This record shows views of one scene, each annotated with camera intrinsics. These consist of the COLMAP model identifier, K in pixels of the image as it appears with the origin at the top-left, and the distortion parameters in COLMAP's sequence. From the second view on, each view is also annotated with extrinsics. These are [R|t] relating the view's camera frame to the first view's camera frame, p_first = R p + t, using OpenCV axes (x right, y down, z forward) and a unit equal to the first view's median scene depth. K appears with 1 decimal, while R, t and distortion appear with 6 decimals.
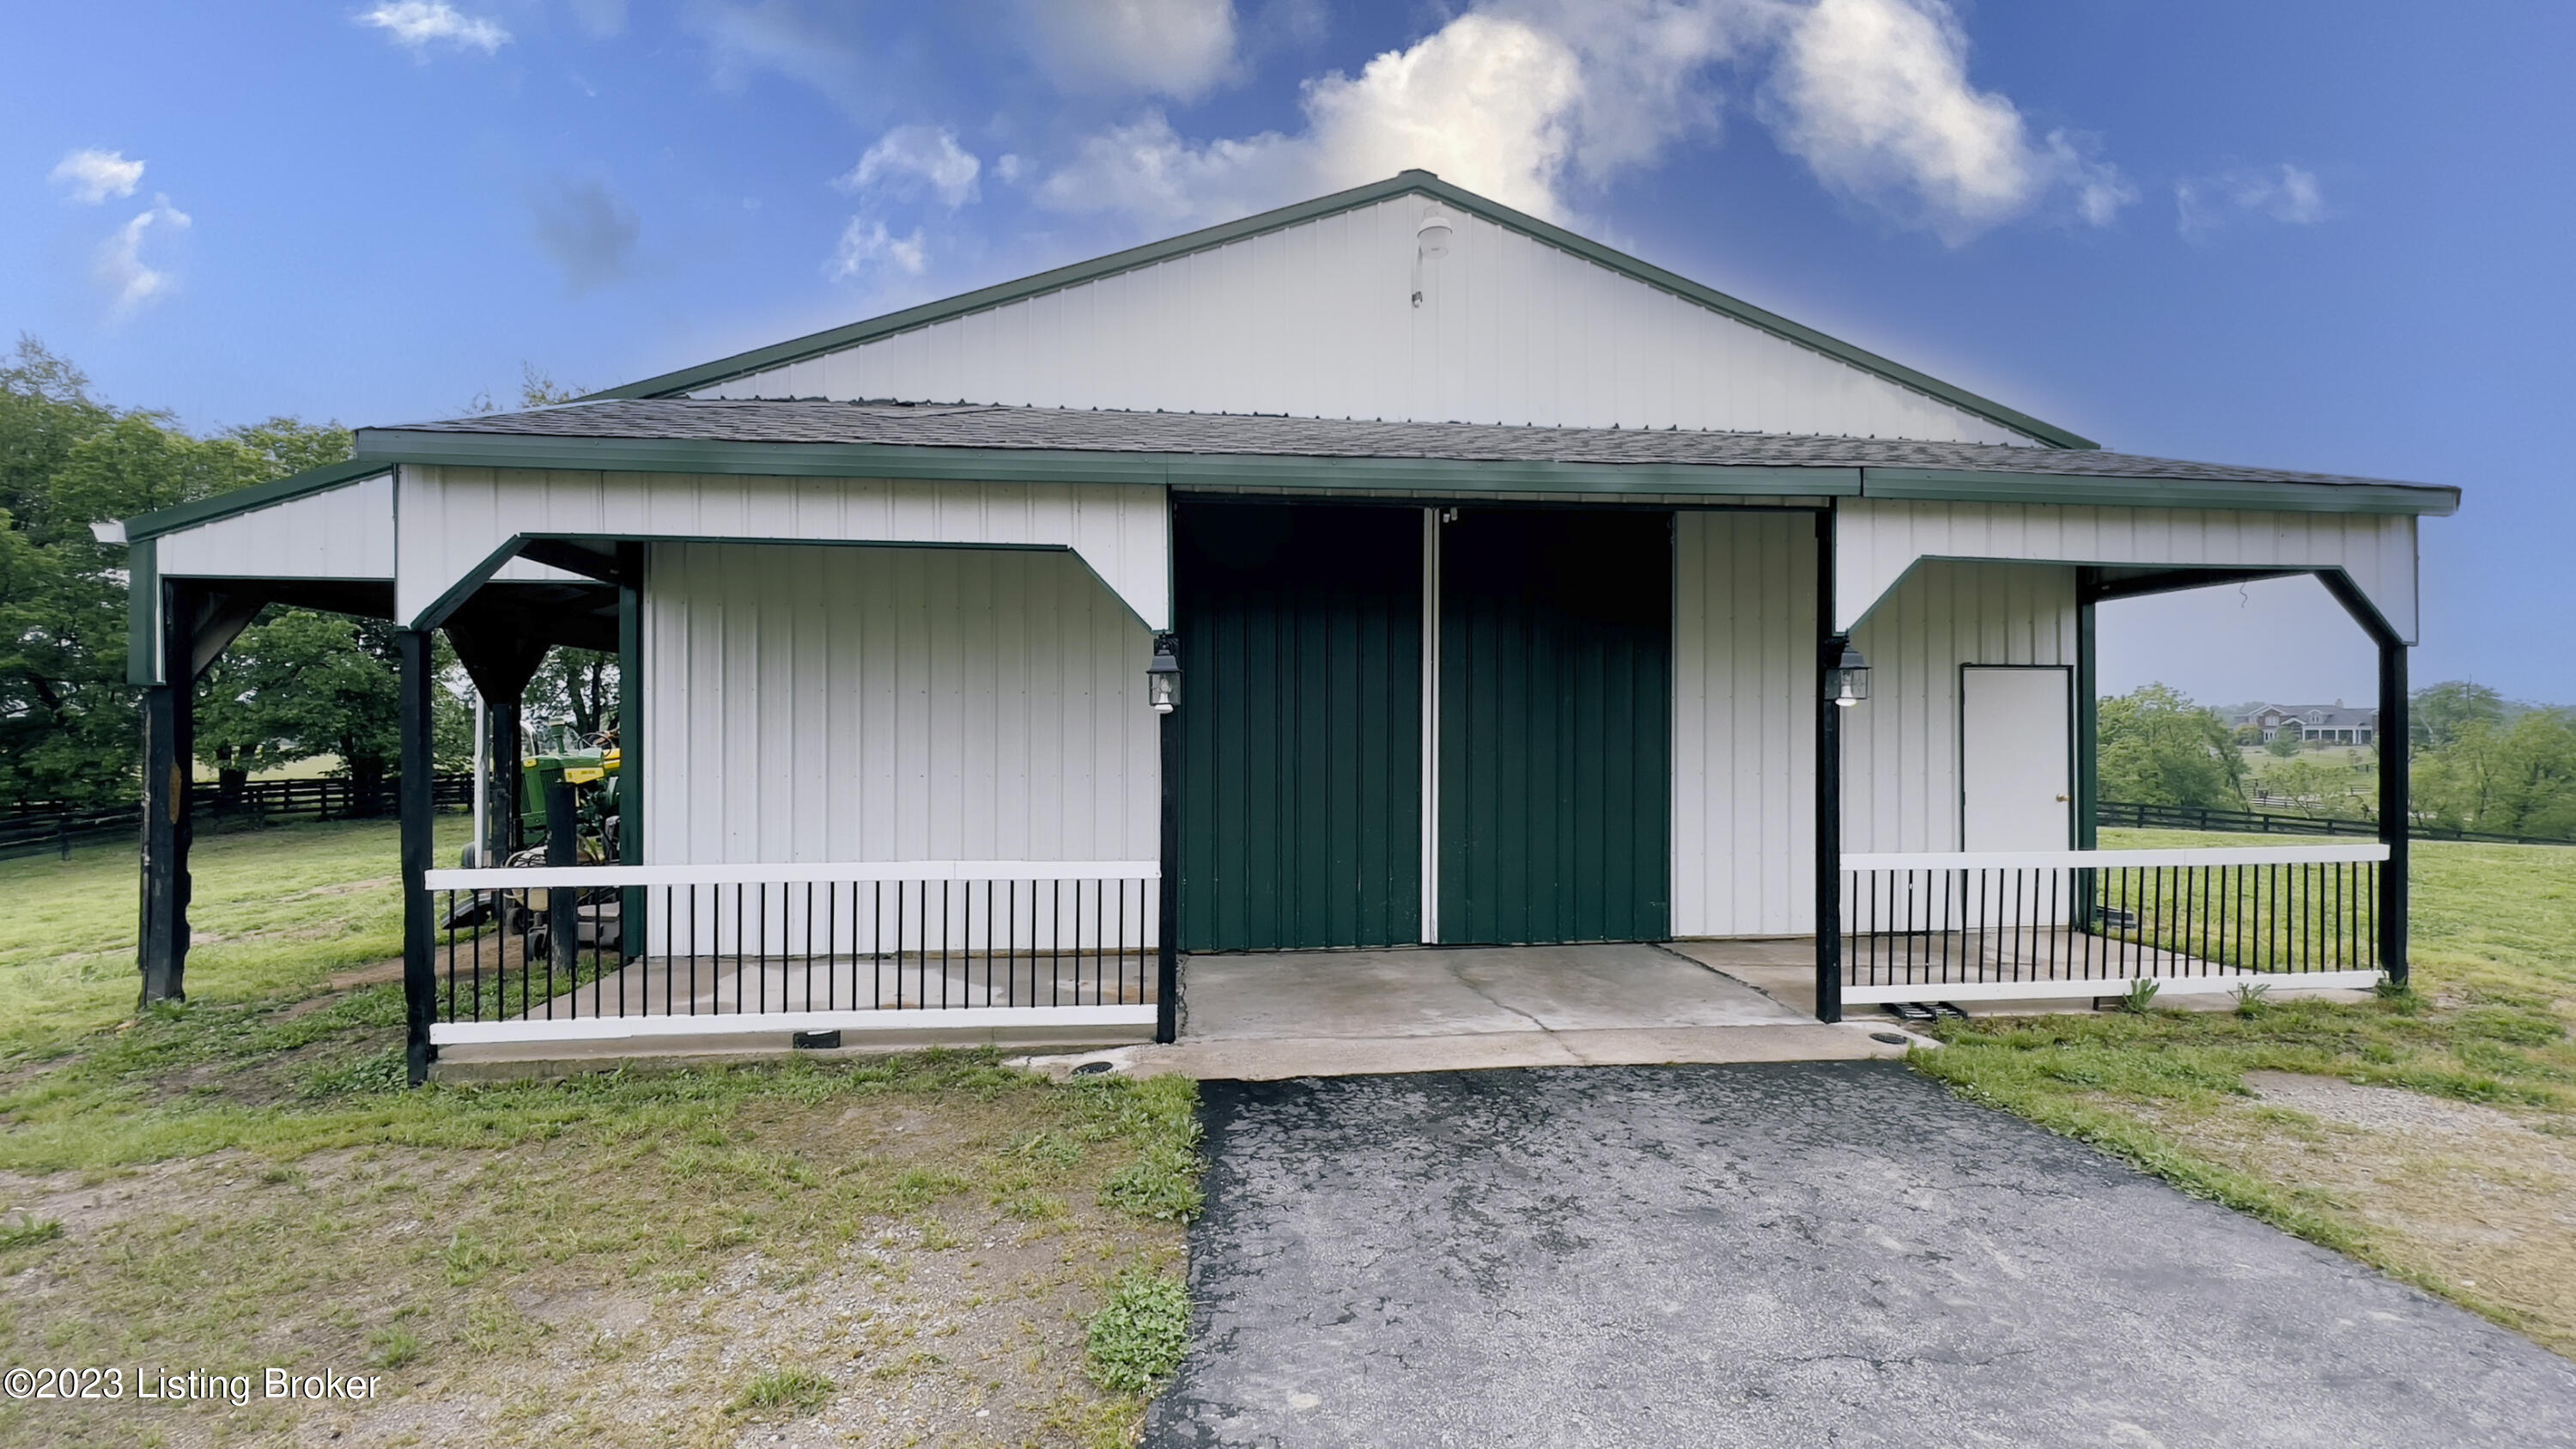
lens RADIAL K [[1069.7, 0, 1271.3], [0, 1069.7, 726.0], [0, 0, 1]] dist [0.003576, -0.000394]
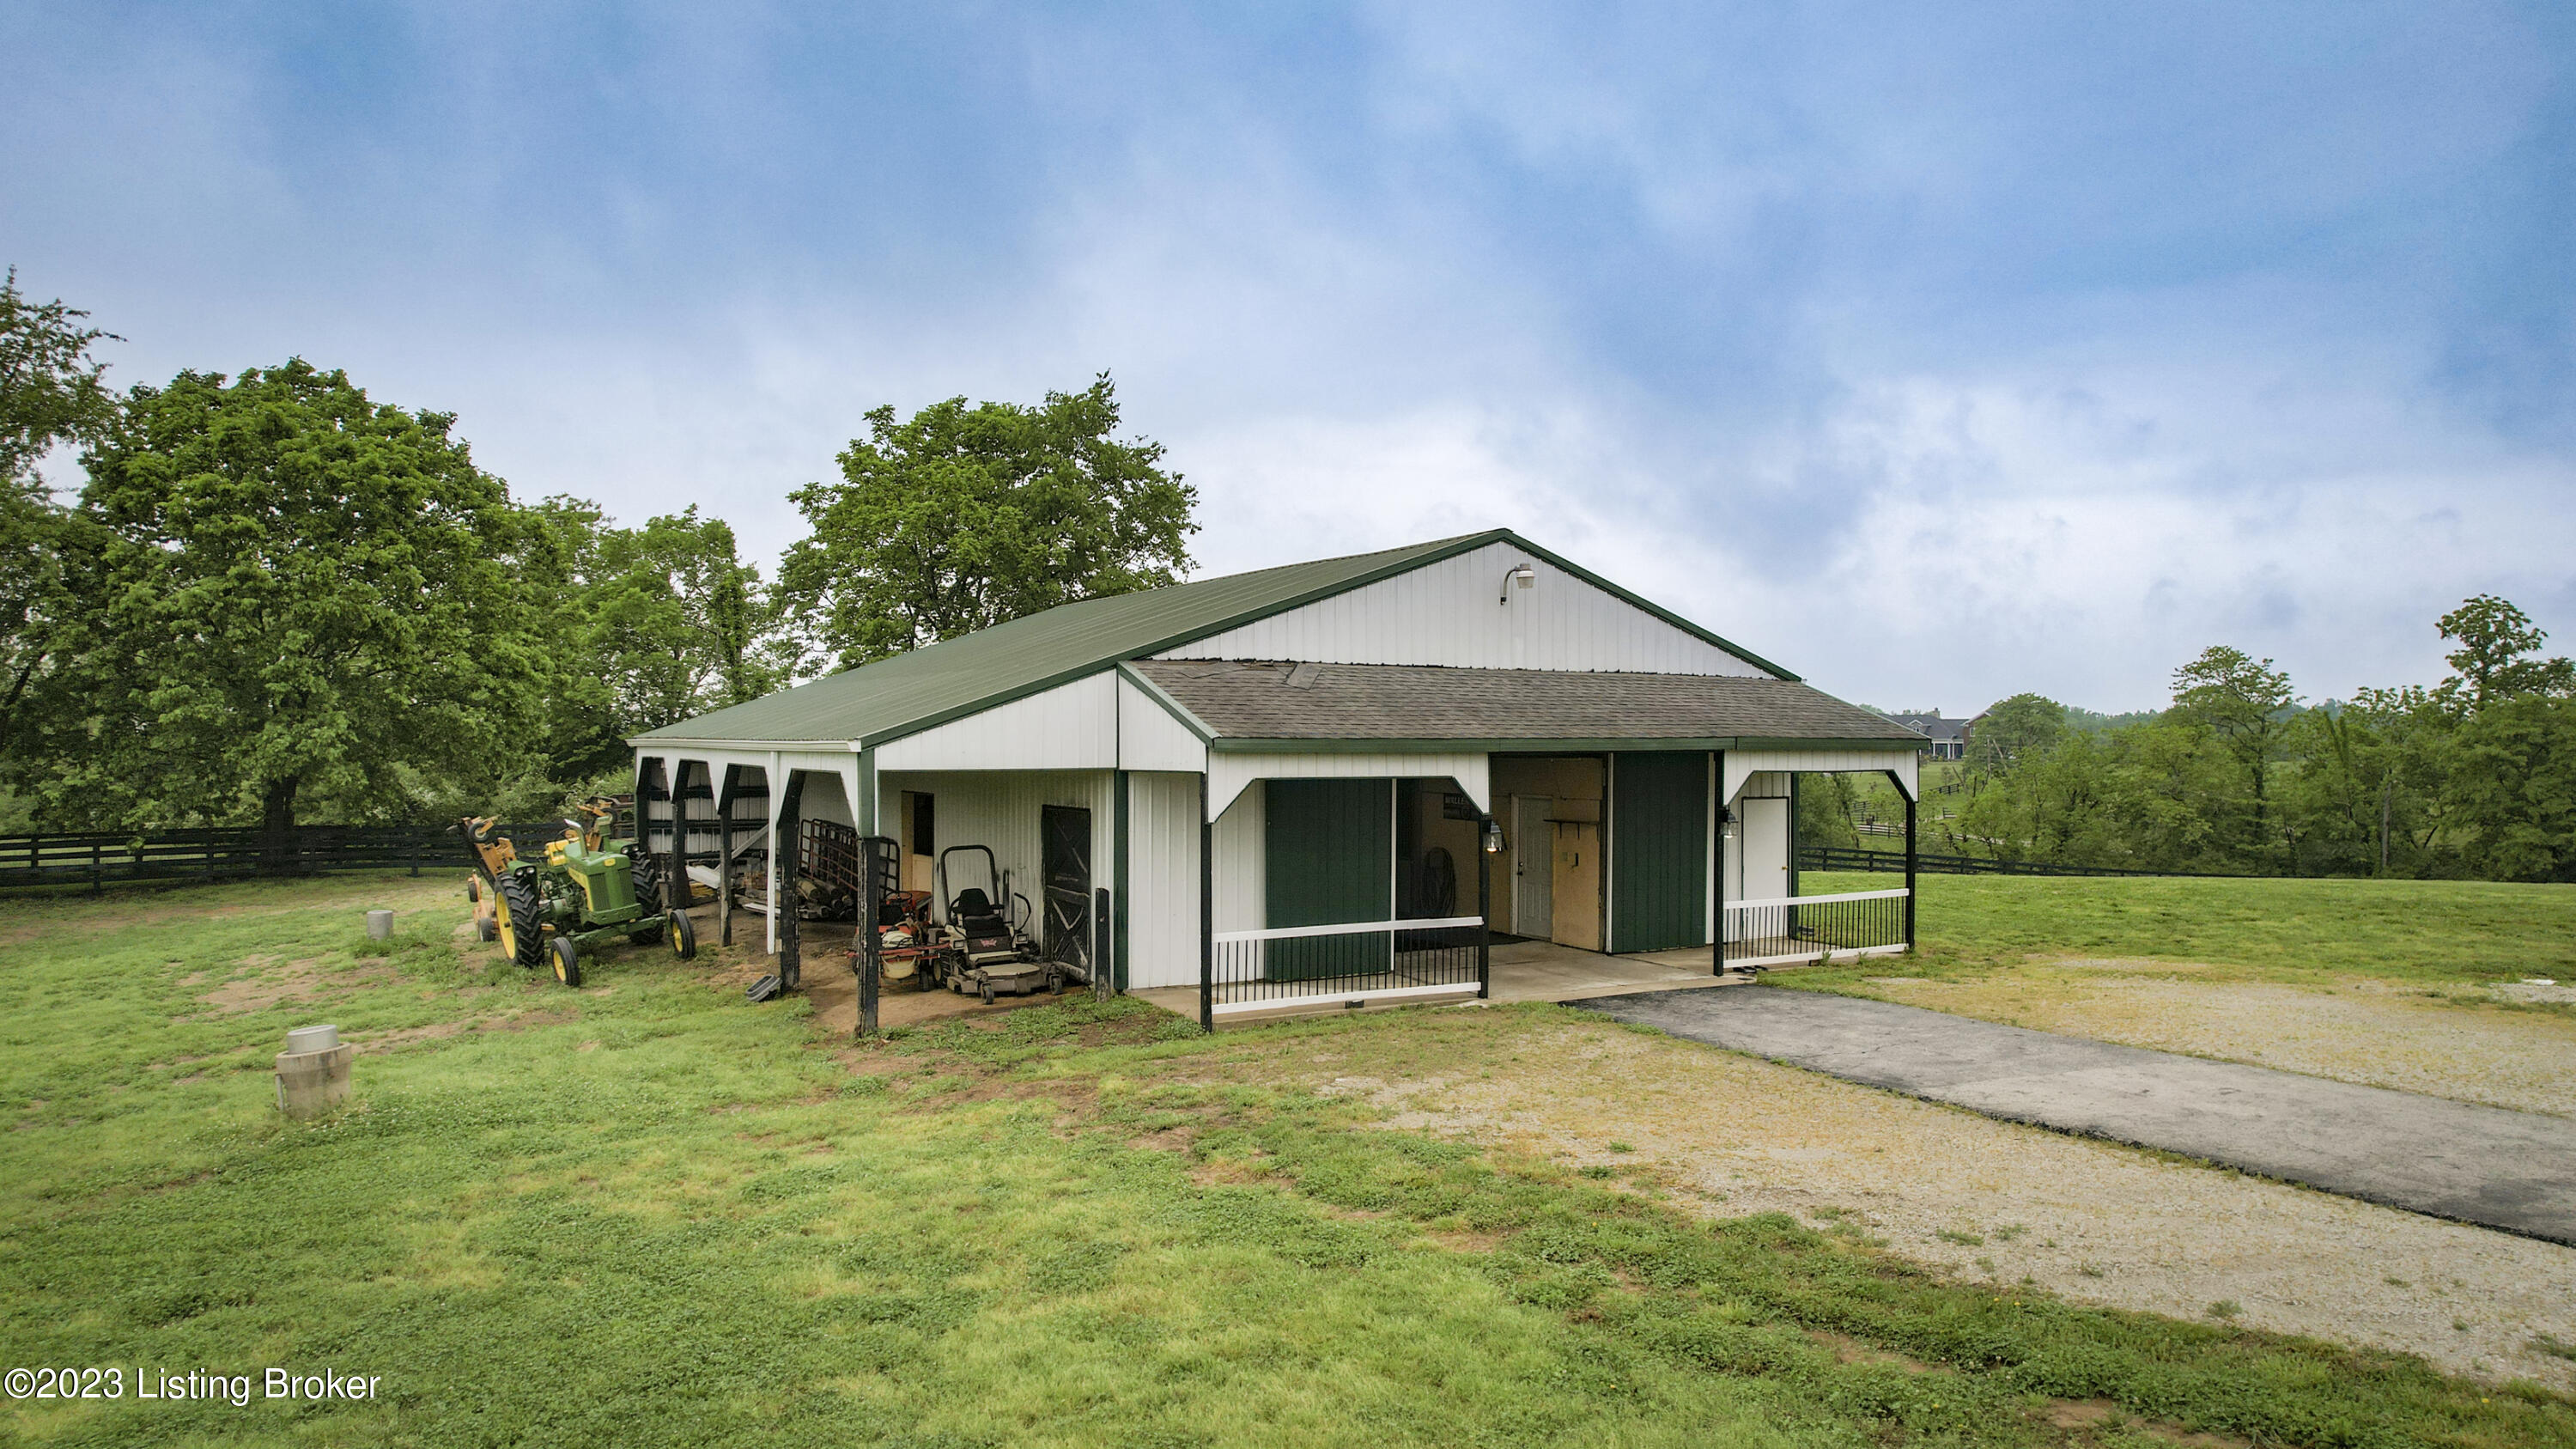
lens RADIAL K [[1682.6, 0, 1293.8], [0, 1682.6, 729.8], [0, 0, 1]] dist [-0.034667, 0.010822]
pose [[0.915342, 0.003380, 0.402662, -1.515643], [-0.004398, 0.999989, 0.001604, -0.215908], [-0.402653, -0.003239, 0.915347, -1.649576]]
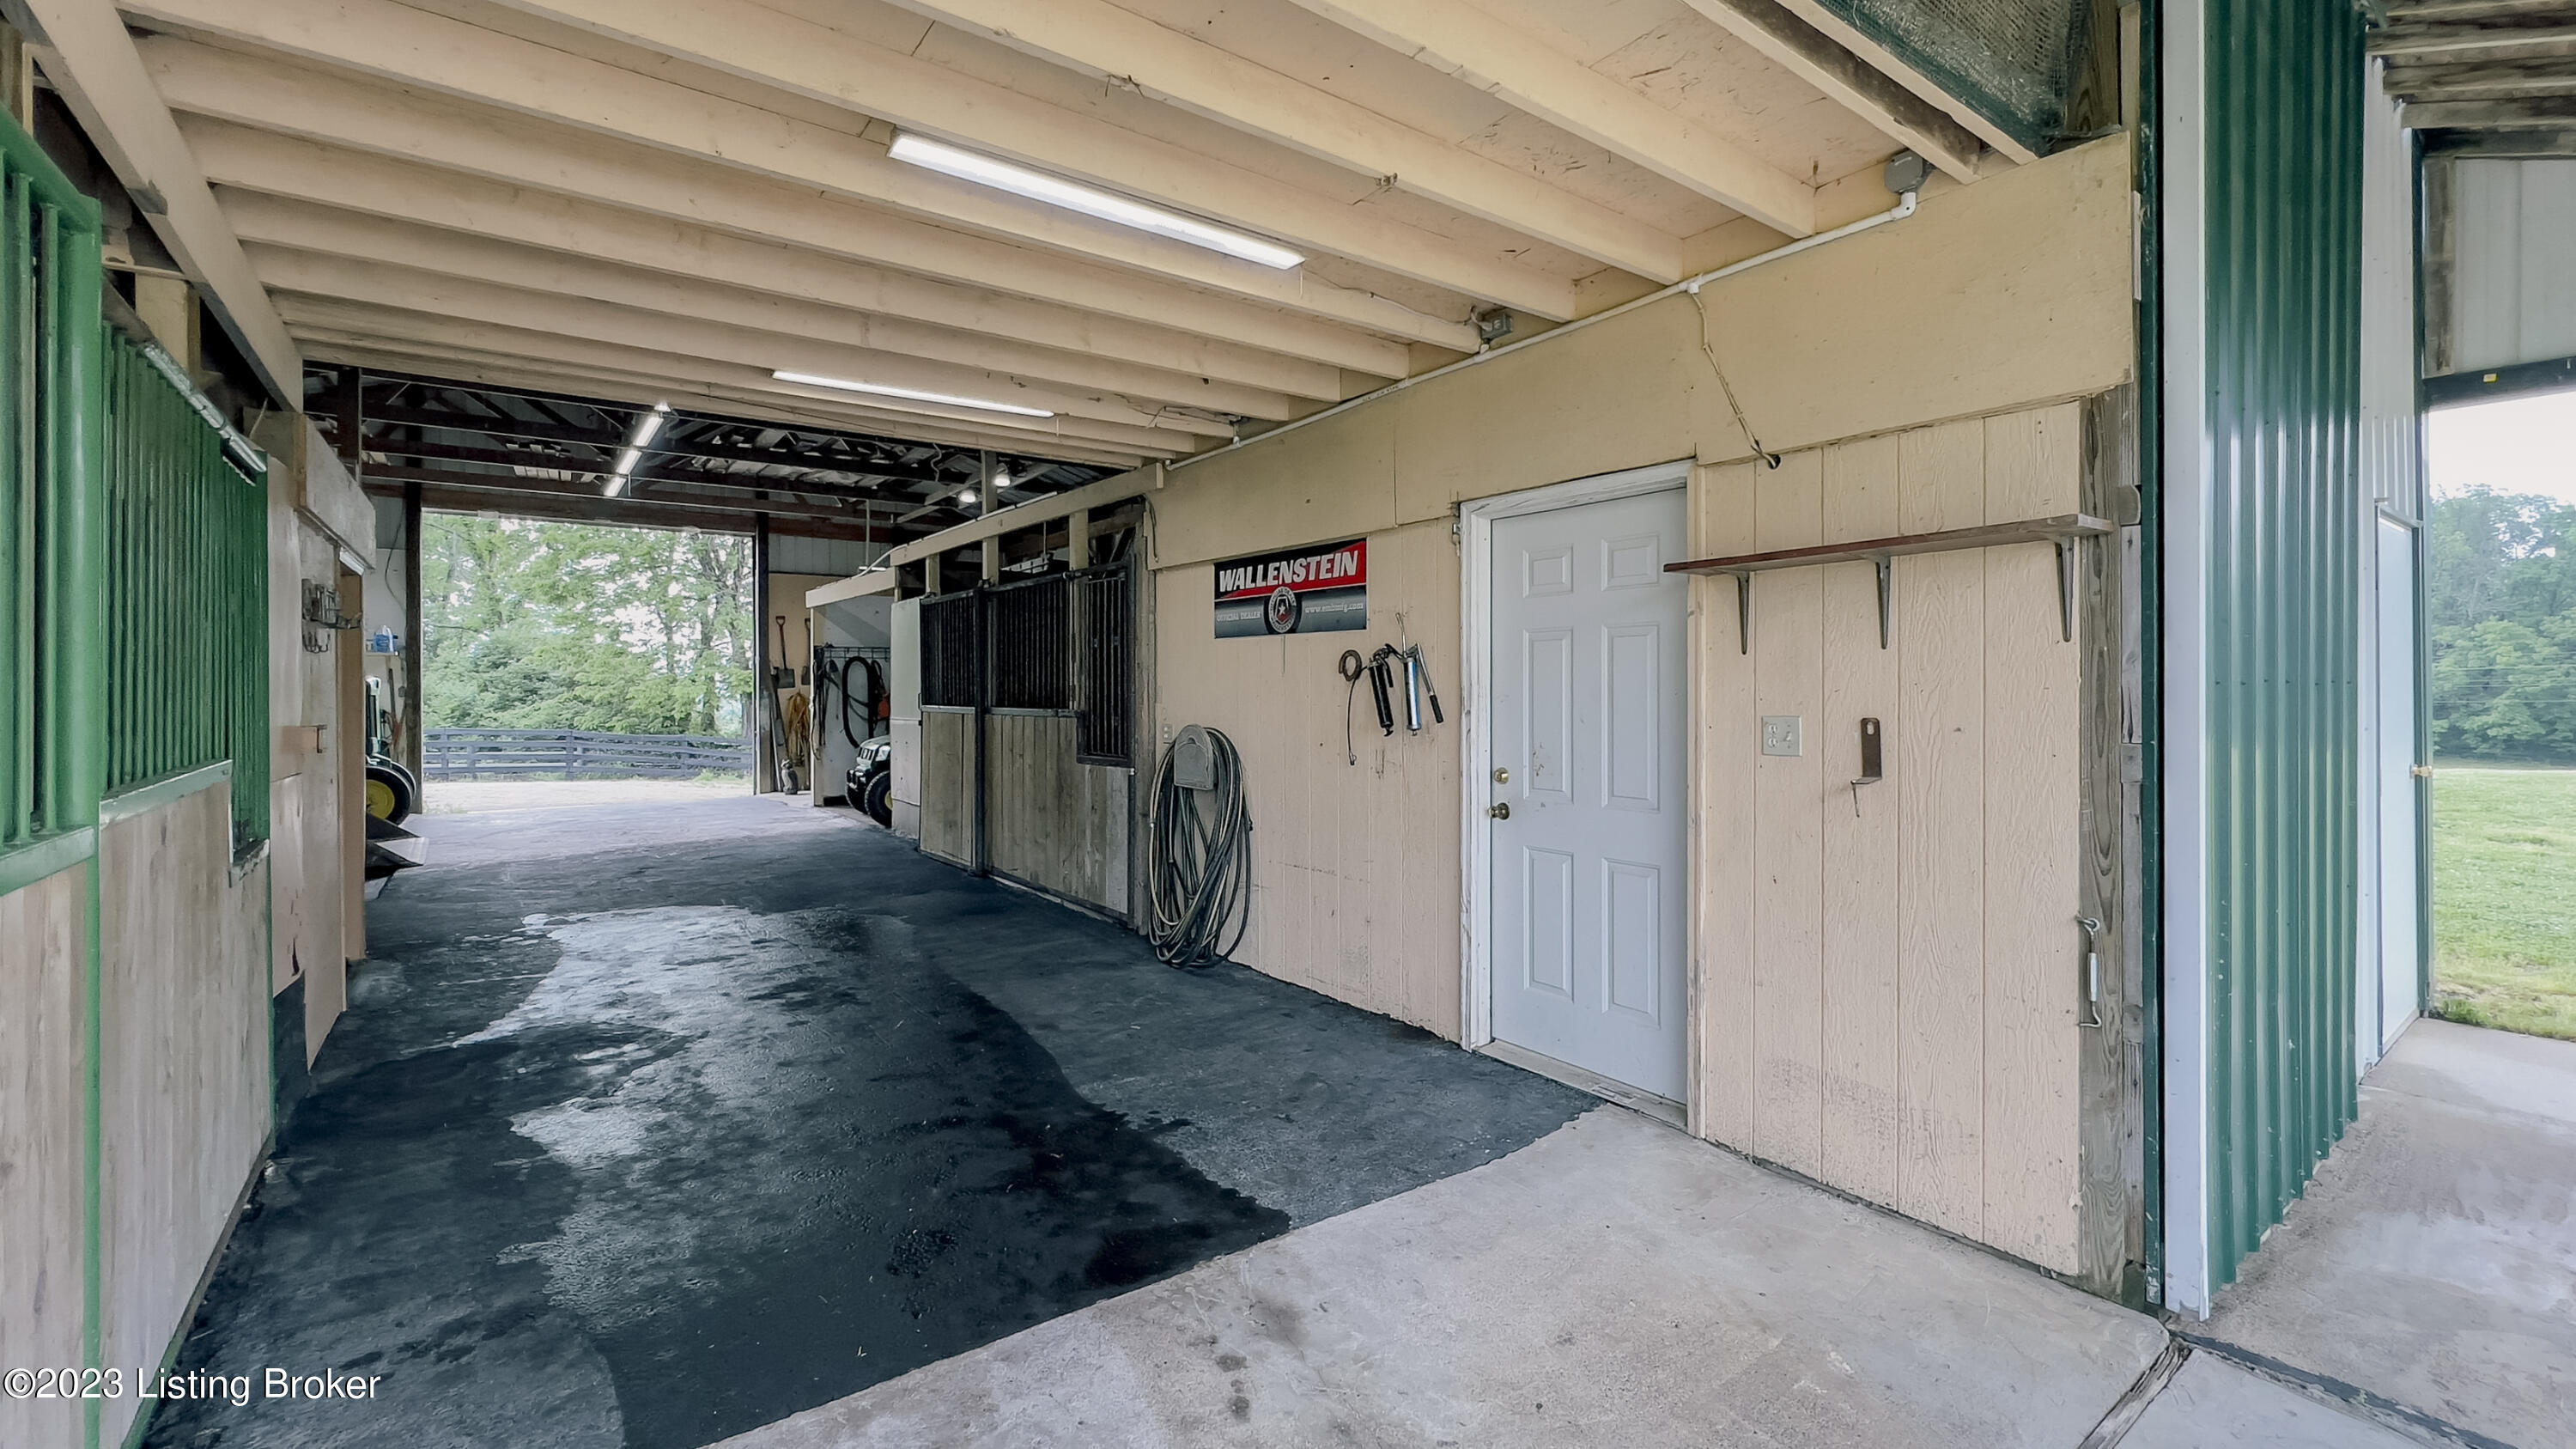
lens RADIAL K [[1069.7, 0, 1306.4], [0, 1069.7, 675.5], [0, 0, 1]] dist [0.003576, -0.000394]
pose [[0.855619, -0.004314, 0.517589, -0.007898], [0.005734, 0.999983, -0.001145, 0.023186], [-0.517575, 0.003947, 0.855629, 1.018532]]
